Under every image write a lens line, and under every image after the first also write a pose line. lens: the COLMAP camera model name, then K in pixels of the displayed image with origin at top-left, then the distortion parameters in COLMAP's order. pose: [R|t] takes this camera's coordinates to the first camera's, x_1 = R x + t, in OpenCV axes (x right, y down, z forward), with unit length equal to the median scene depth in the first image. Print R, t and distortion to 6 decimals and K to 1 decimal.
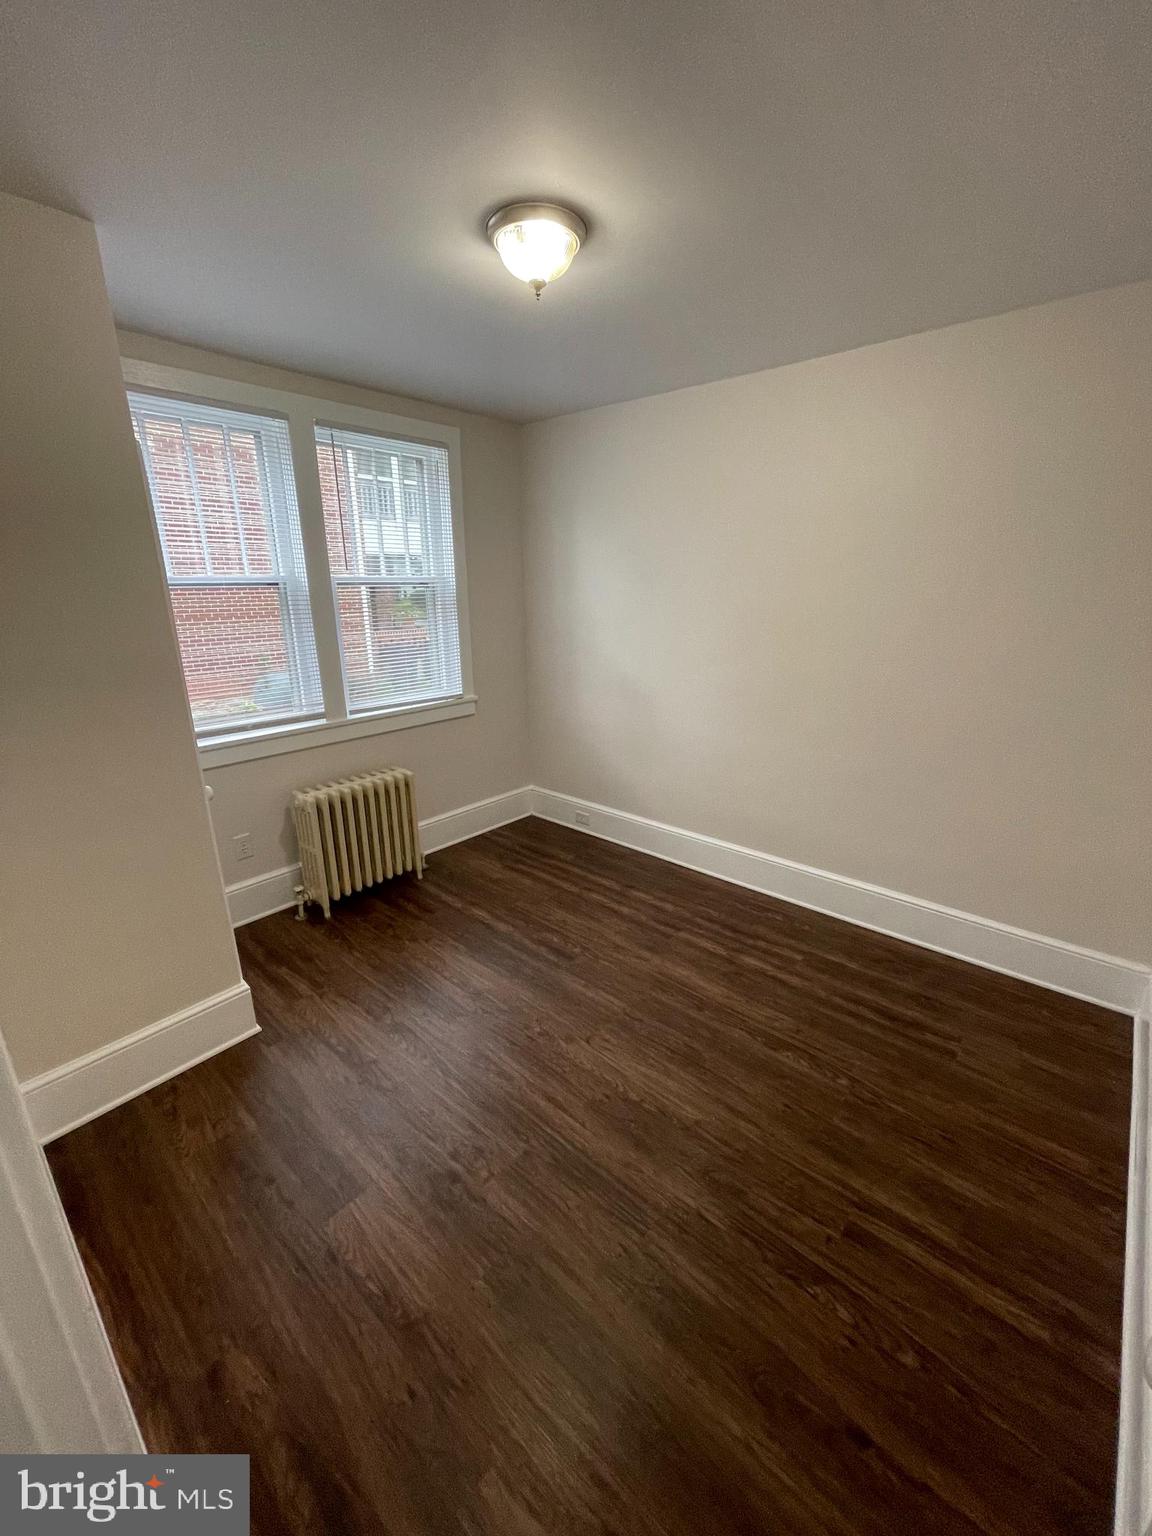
lens RADIAL K [[618.6, 0, 578.3], [0, 618.6, 770.0], [0, 0, 1]] dist [-0.010196, -0.000927]
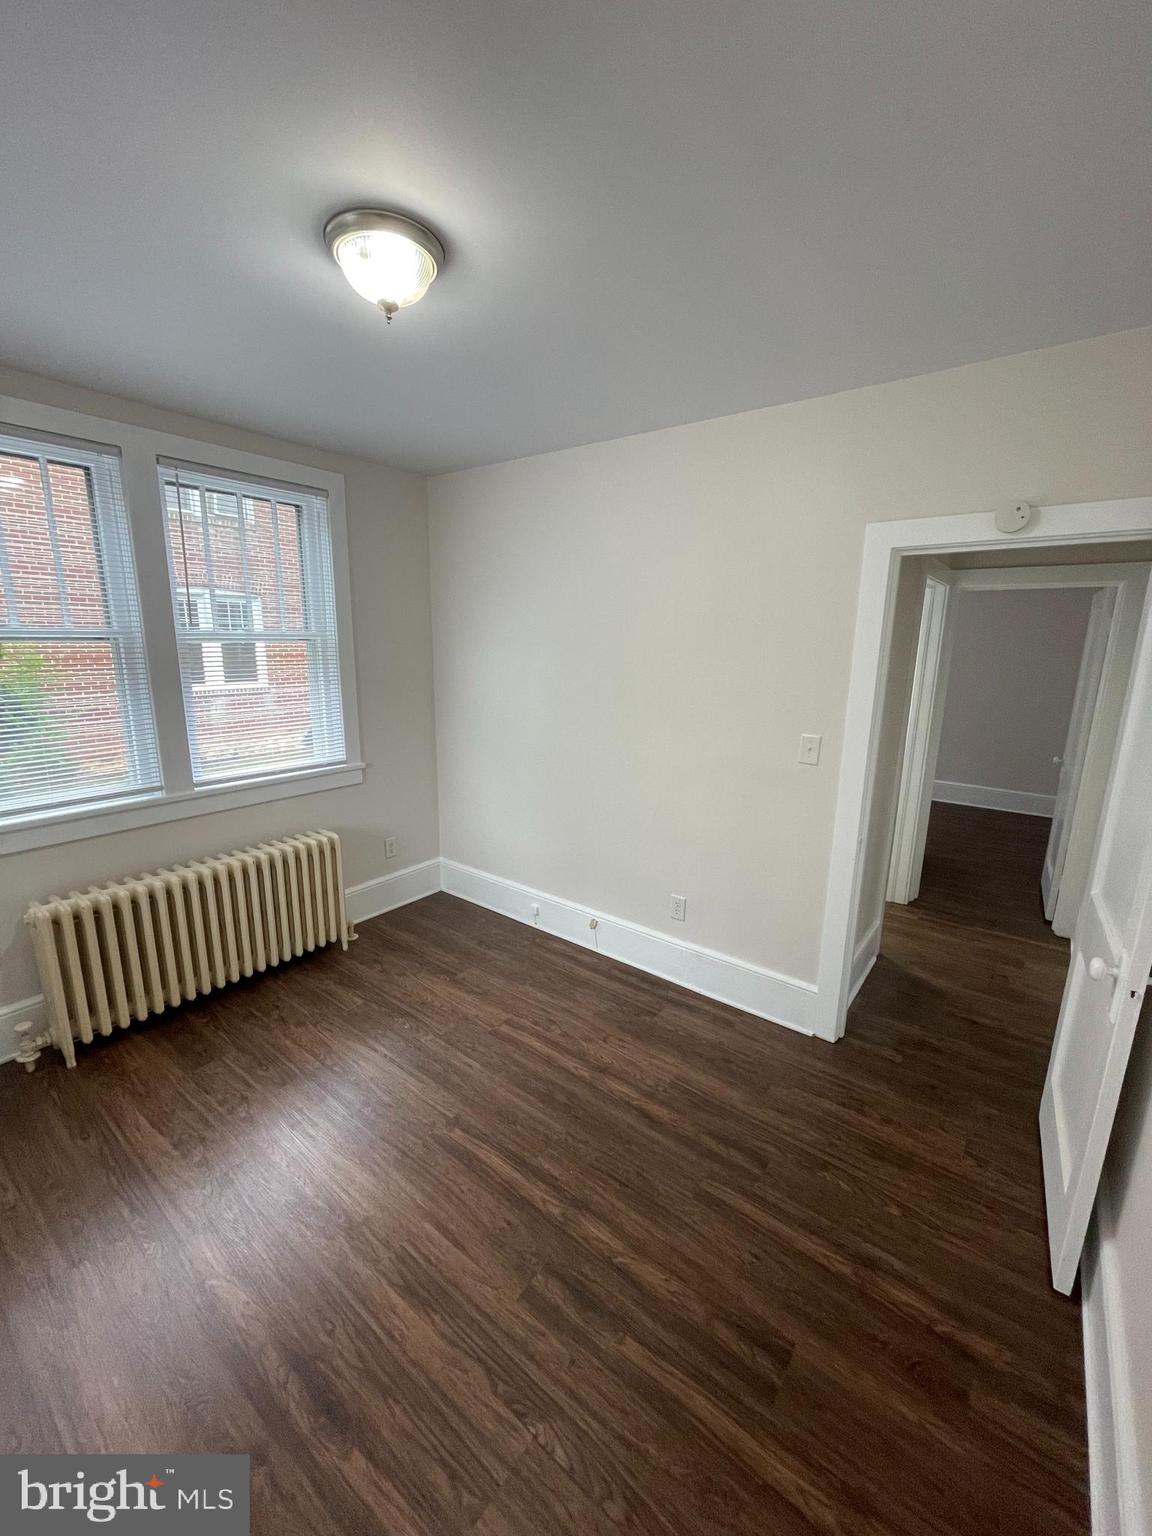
lens RADIAL K [[618.6, 0, 566.1], [0, 618.6, 770.2], [0, 0, 1]] dist [-0.010196, -0.000927]
pose [[0.999248, 0.008424, 0.037844, 0.160593], [-0.005058, 0.996092, -0.088179, -0.058129], [-0.038438, 0.087921, 0.995386, 0.179668]]
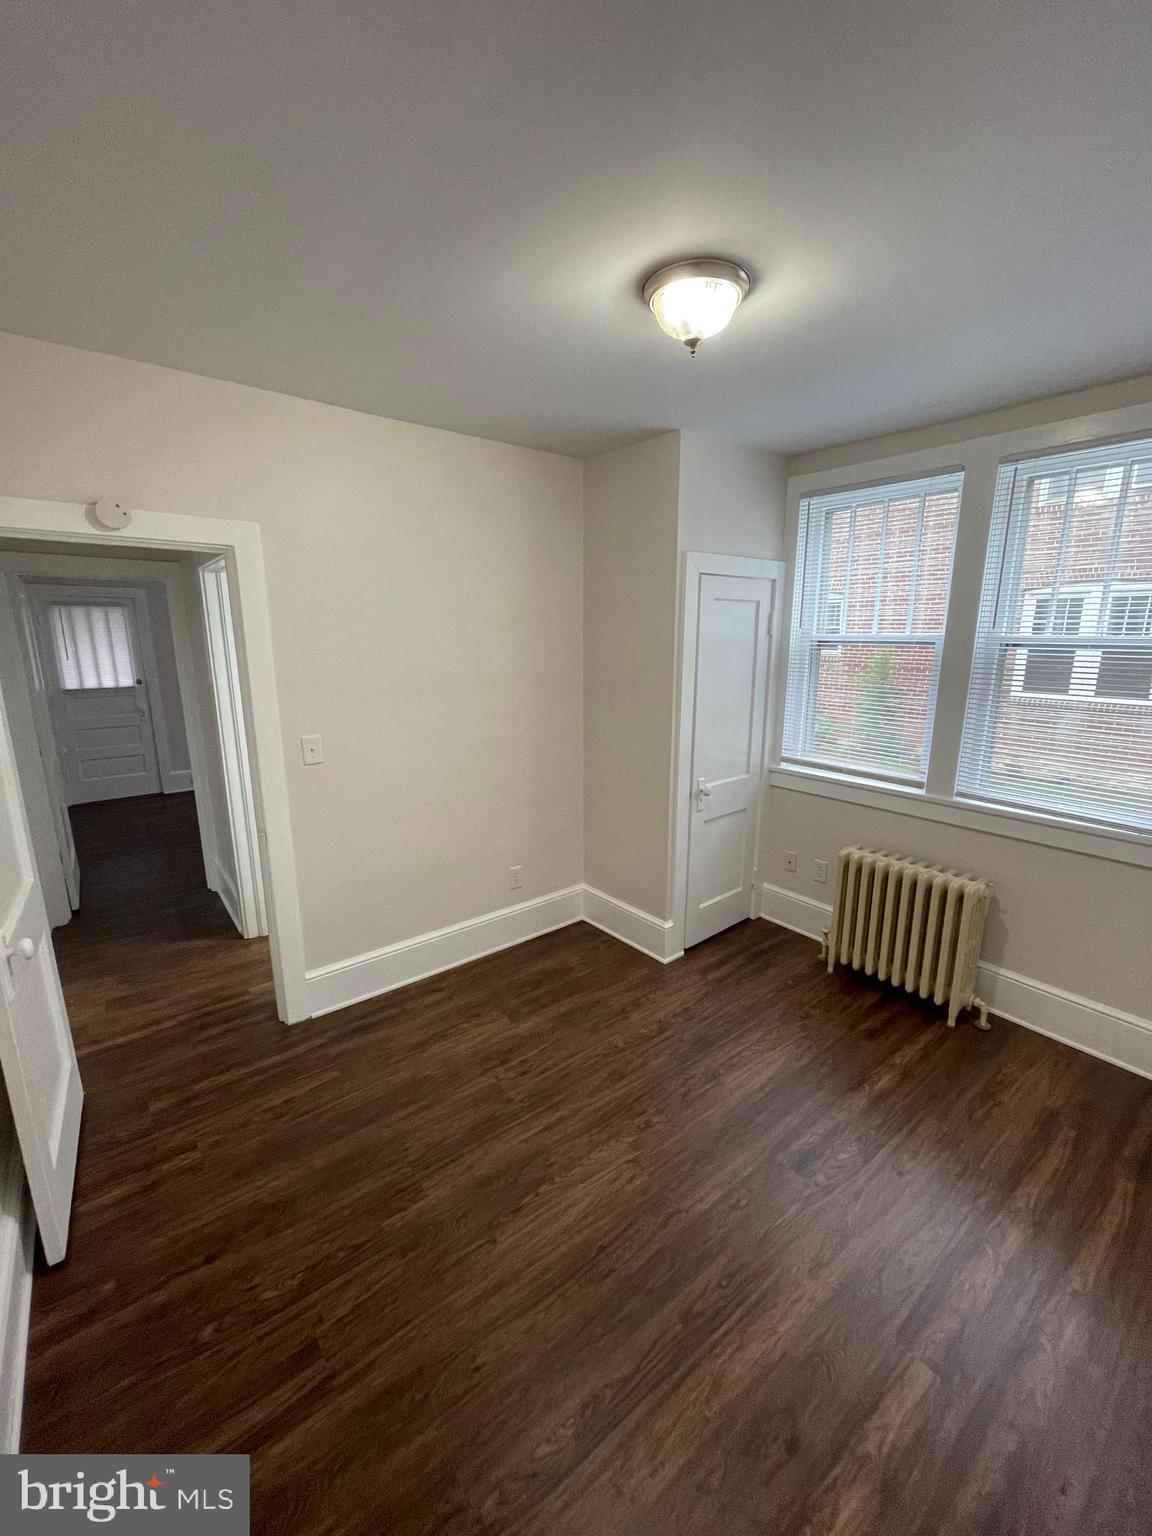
lens RADIAL K [[618.6, 0, 567.0], [0, 618.6, 767.3], [0, 0, 1]] dist [-0.010196, -0.000927]
pose [[-0.195386, 0.206813, -0.958672, 0.542853], [-0.286373, 0.922879, 0.257457, -0.194750], [0.937984, 0.324841, -0.121092, 0.607375]]
